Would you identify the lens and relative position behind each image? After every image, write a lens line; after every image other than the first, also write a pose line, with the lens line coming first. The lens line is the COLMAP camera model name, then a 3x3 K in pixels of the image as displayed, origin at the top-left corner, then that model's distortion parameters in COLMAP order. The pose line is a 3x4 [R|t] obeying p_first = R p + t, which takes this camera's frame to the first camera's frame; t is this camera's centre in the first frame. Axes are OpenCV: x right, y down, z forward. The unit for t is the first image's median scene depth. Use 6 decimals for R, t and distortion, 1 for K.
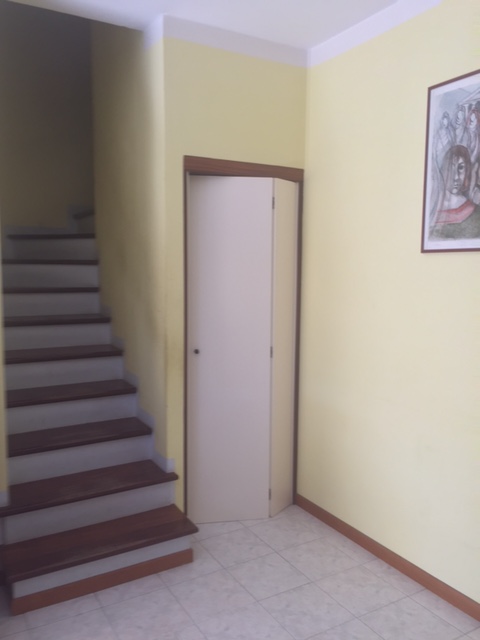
lens RADIAL K [[546.5, 0, 238.3], [0, 546.5, 321.6], [0, 0, 1]] dist [0.035792, -0.032524]
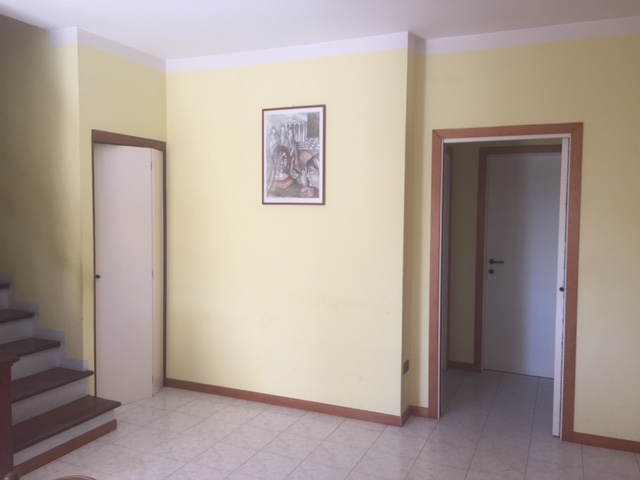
lens RADIAL K [[533.0, 0, 320.3], [0, 533.0, 238.7], [0, 0, 1]] dist [0.005074, -0.067054]
pose [[0.810544, -0.030789, 0.584868, -0.493973], [0.052636, 0.998406, -0.020387, 0.023607], [-0.583308, 0.047310, 0.810872, -0.439121]]
